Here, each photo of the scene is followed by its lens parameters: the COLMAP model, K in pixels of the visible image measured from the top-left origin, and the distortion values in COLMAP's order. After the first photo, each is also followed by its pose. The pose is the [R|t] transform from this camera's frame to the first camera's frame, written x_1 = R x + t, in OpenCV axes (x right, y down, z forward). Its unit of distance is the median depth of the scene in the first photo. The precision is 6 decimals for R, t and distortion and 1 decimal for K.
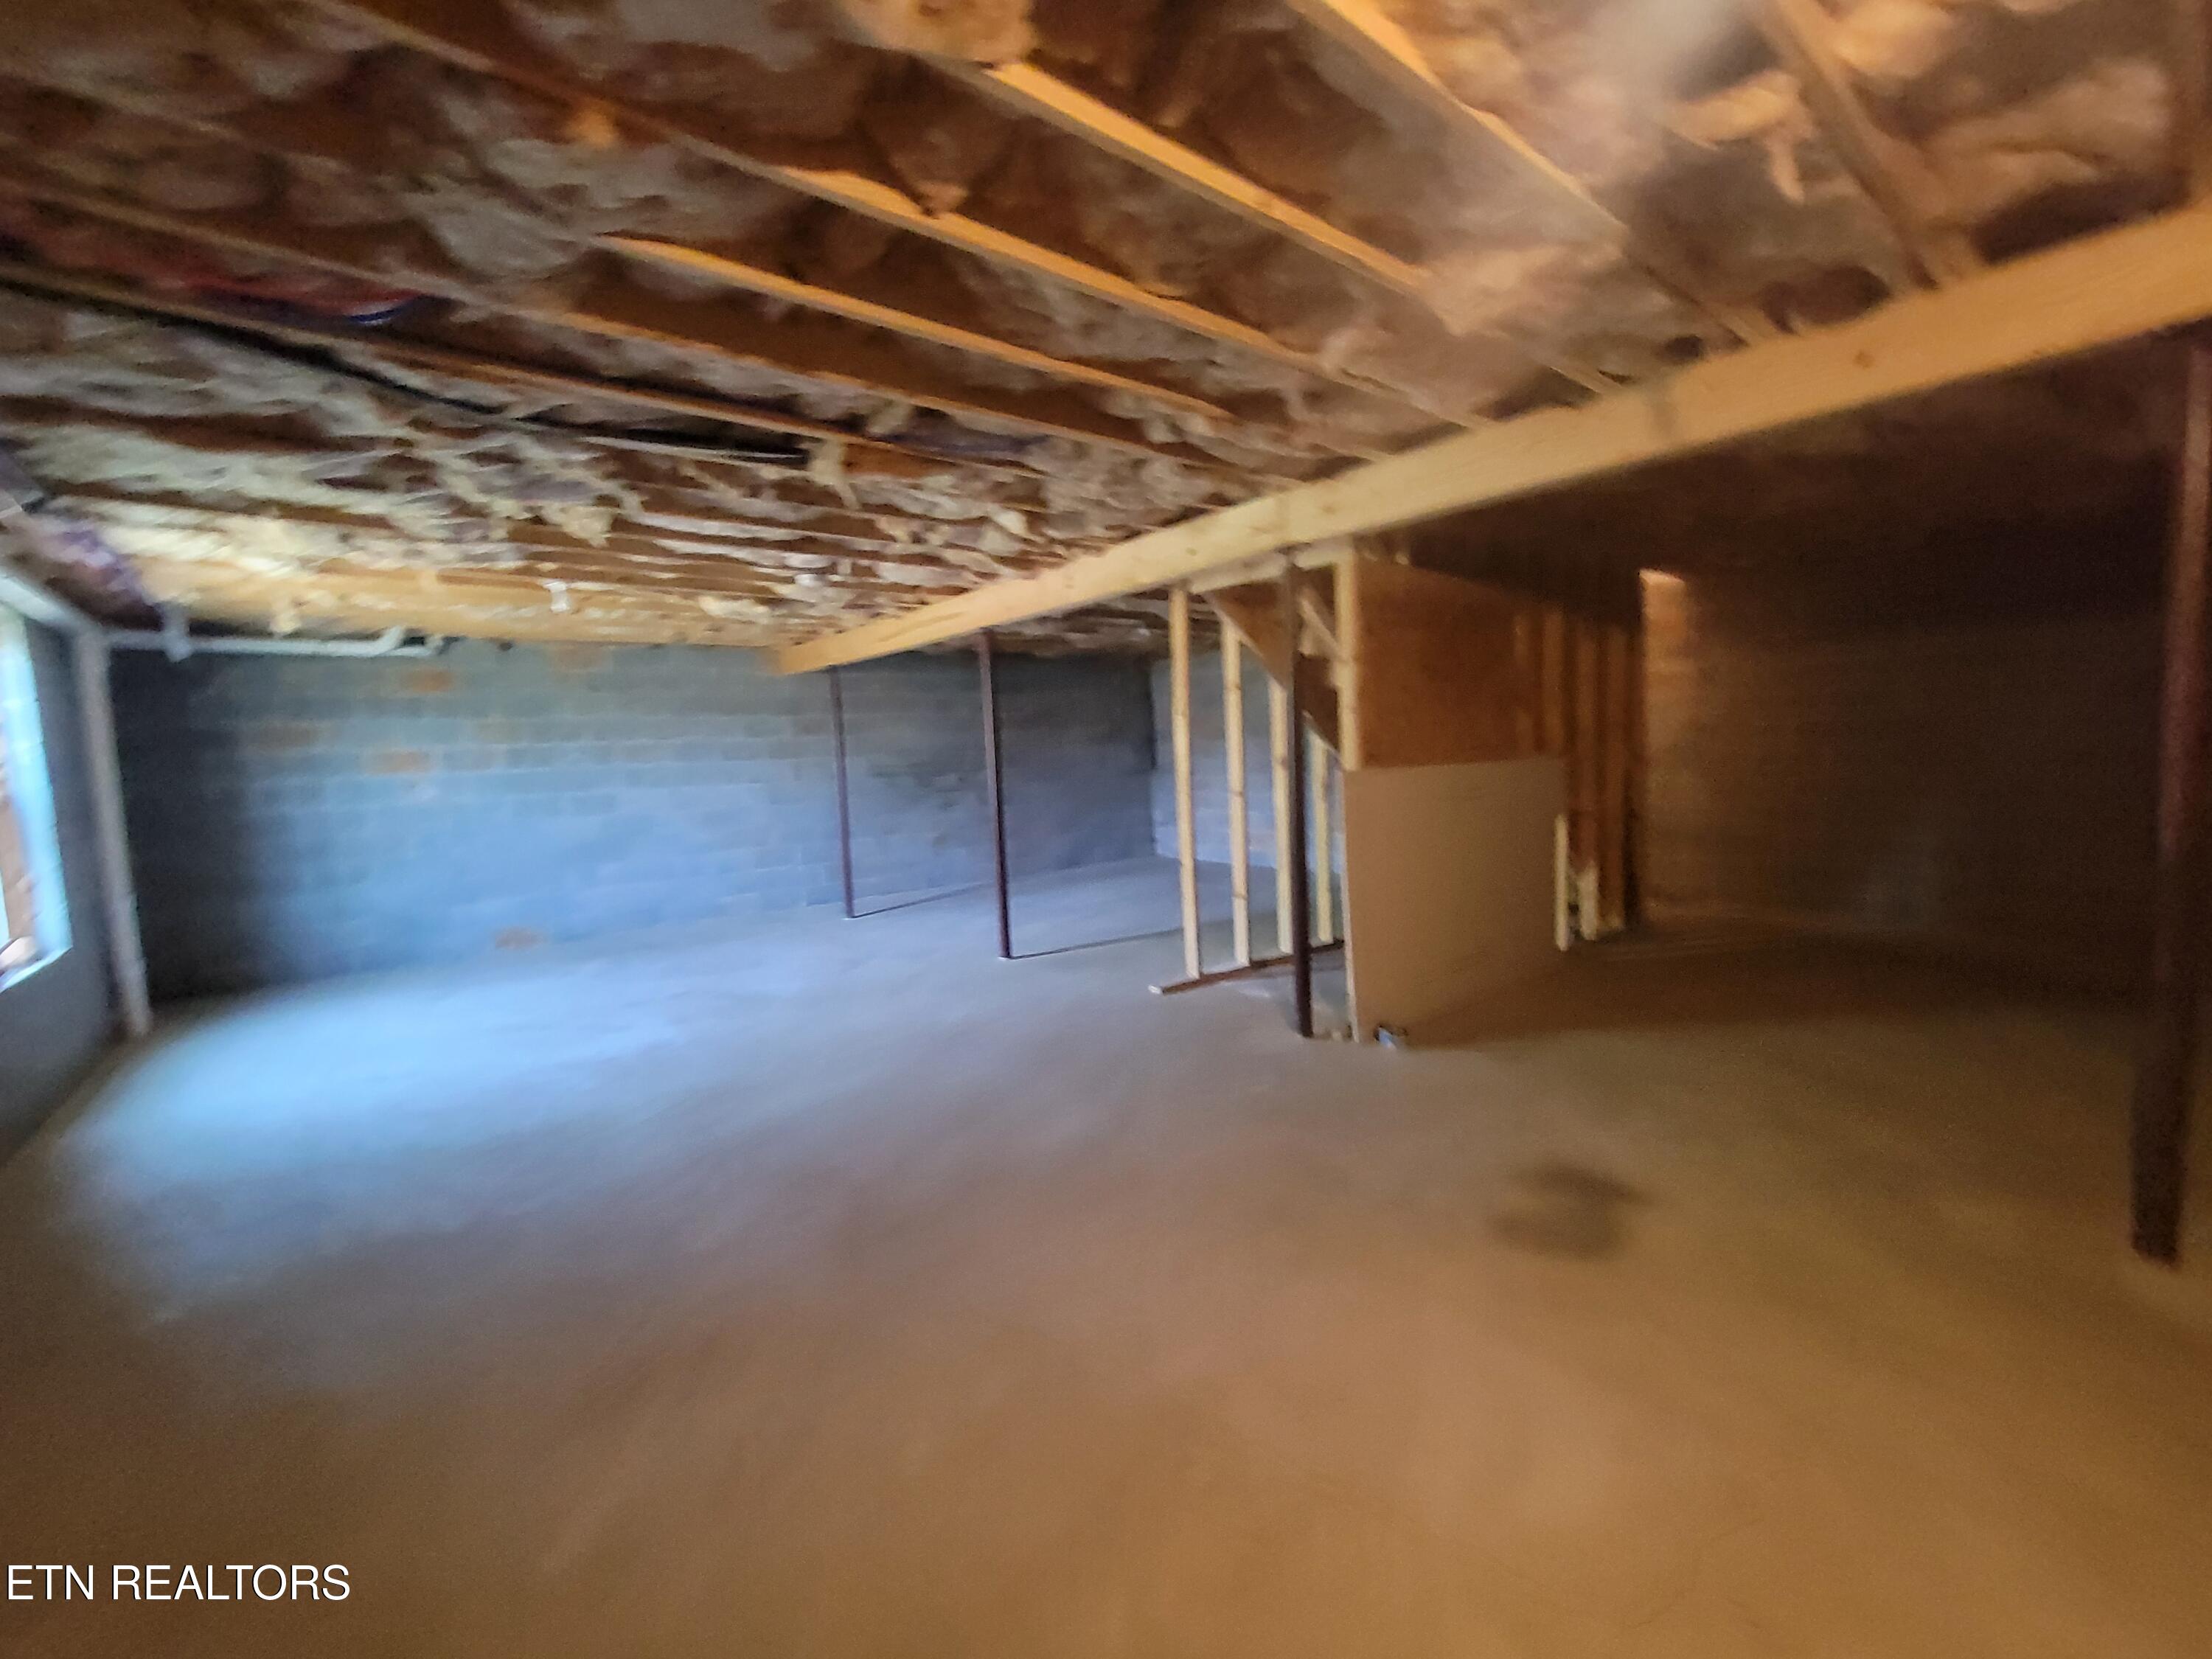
lens RADIAL K [[898.4, 0, 1106.0], [0, 898.4, 829.5], [0, 0, 1]] dist [0.000503, 0.000279]
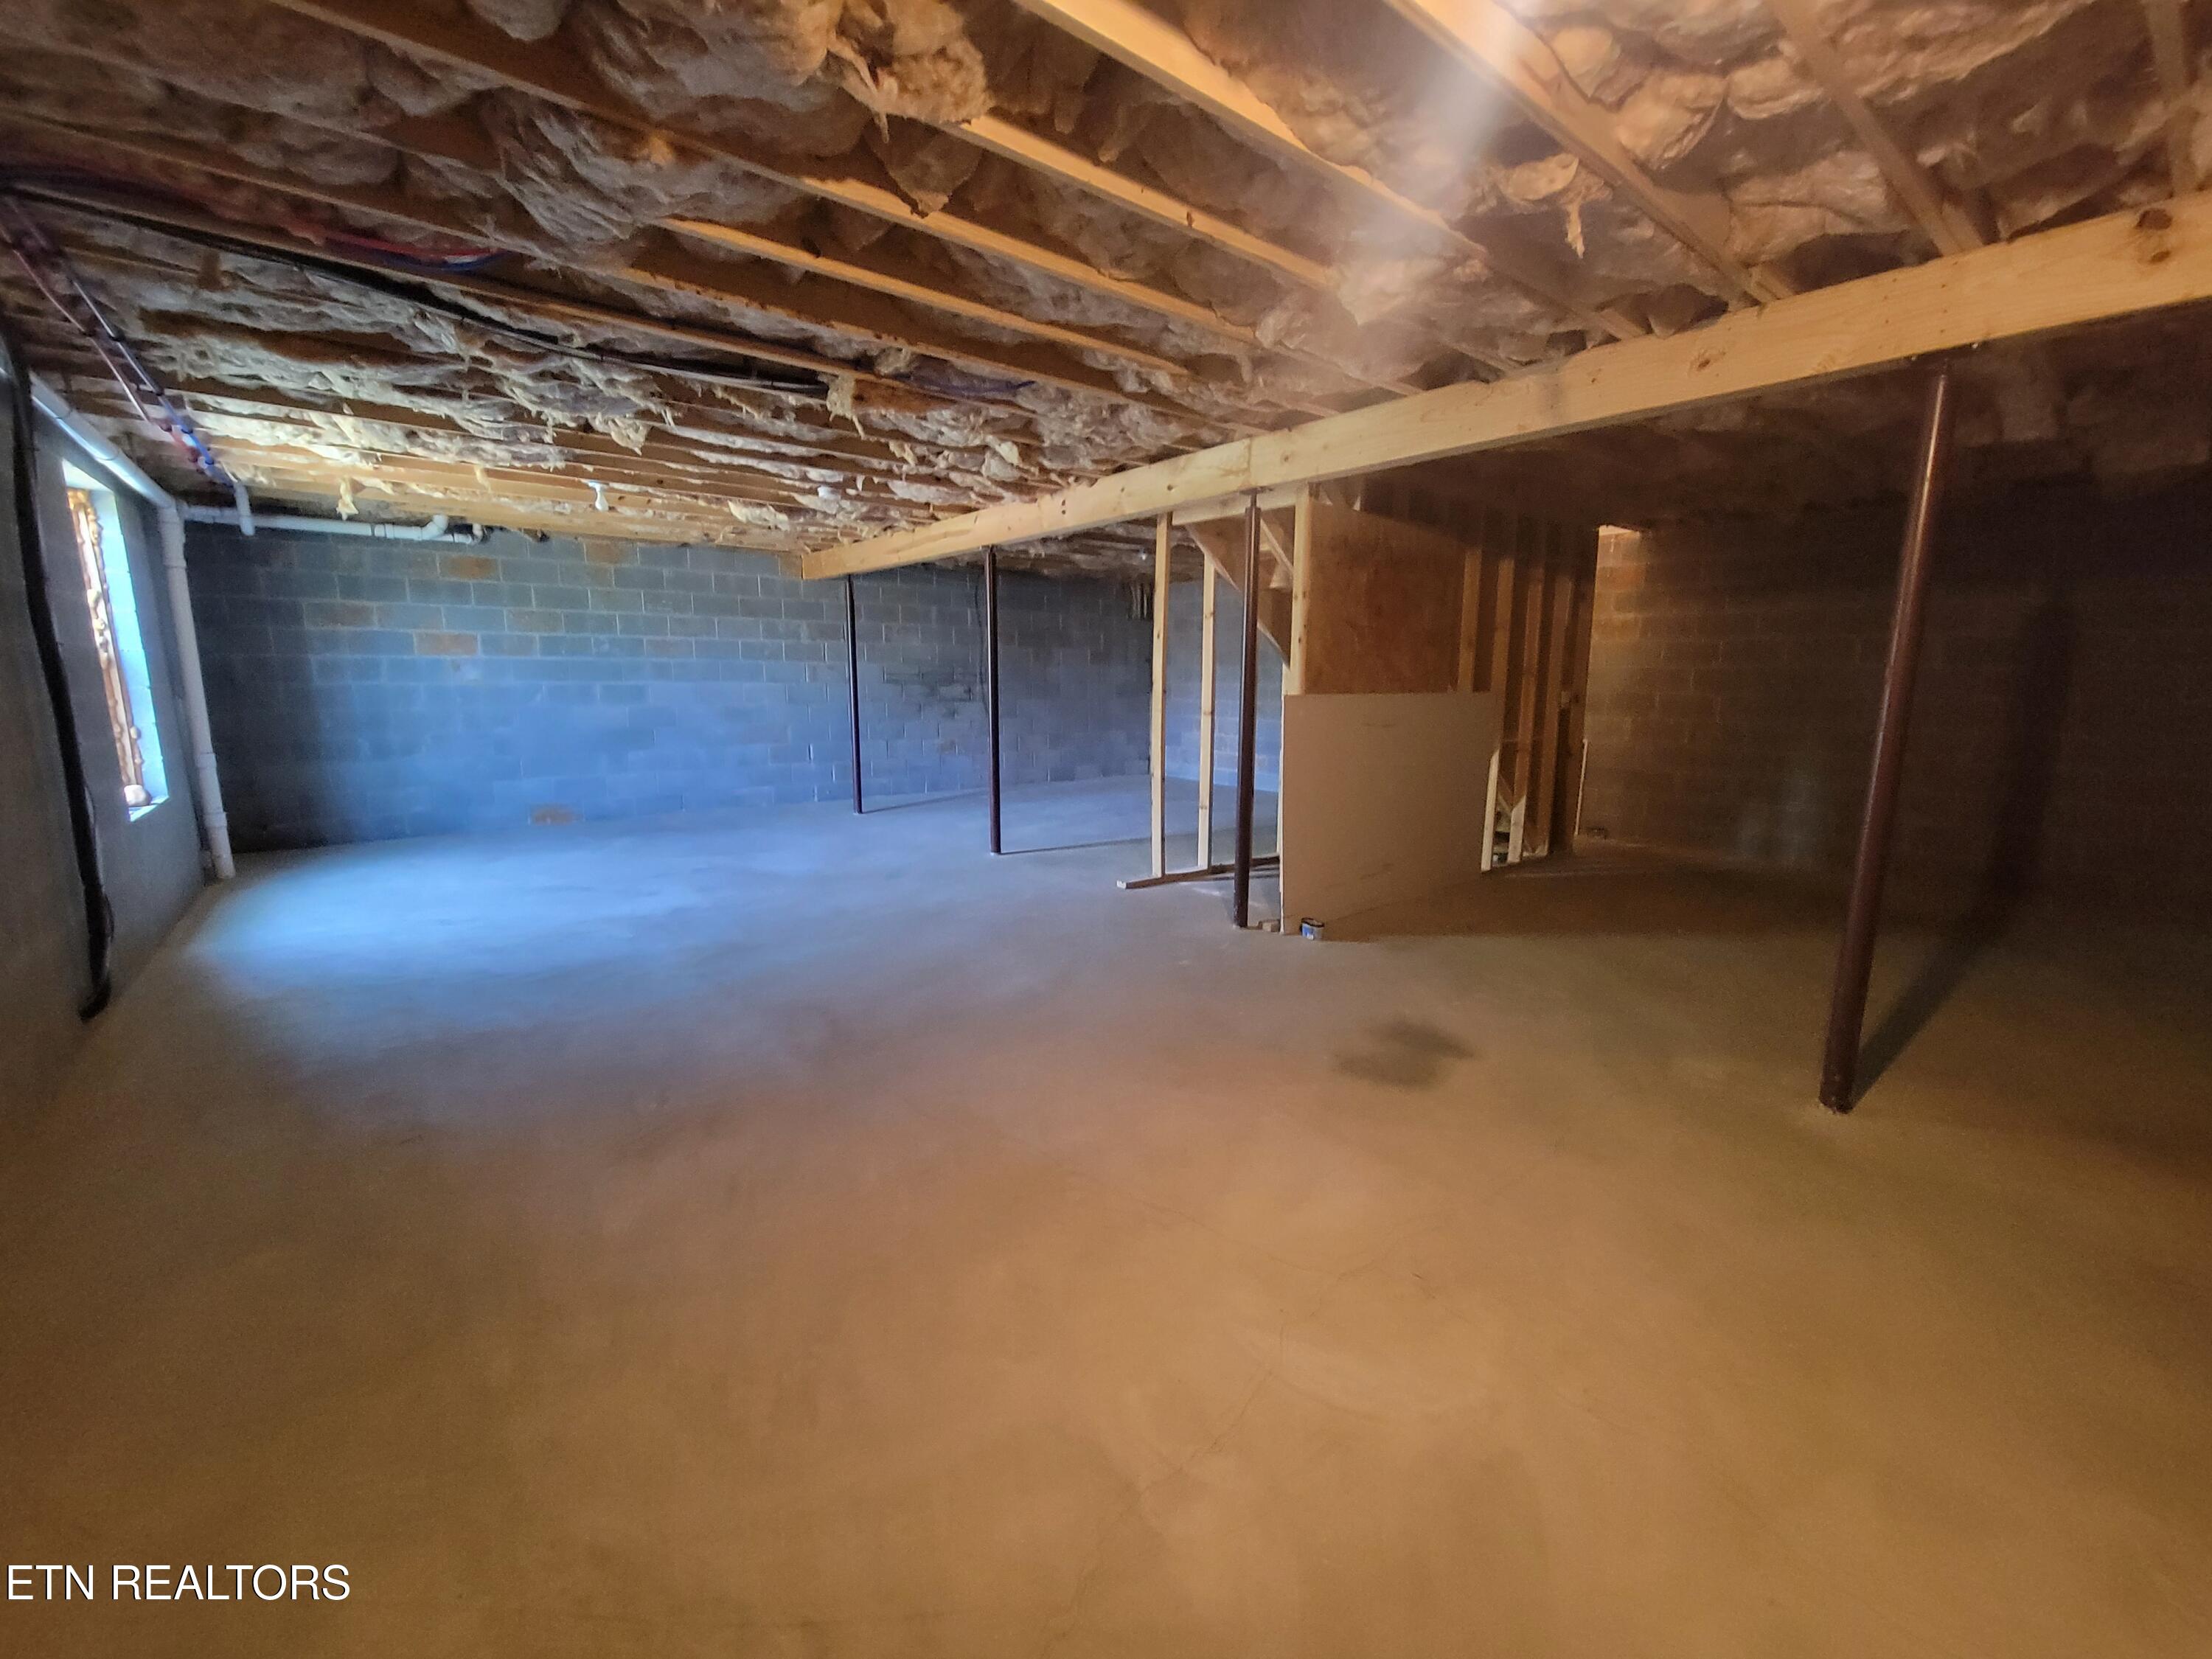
lens RADIAL K [[902.5, 0, 1095.3], [0, 902.5, 833.7], [0, 0, 1]] dist [0.004003, 0.000172]
pose [[0.997842, 0.059820, -0.027063, 0.060948], [-0.057136, 0.994216, 0.090943, 0.016682], [0.032346, -0.089201, 0.995488, -0.144847]]
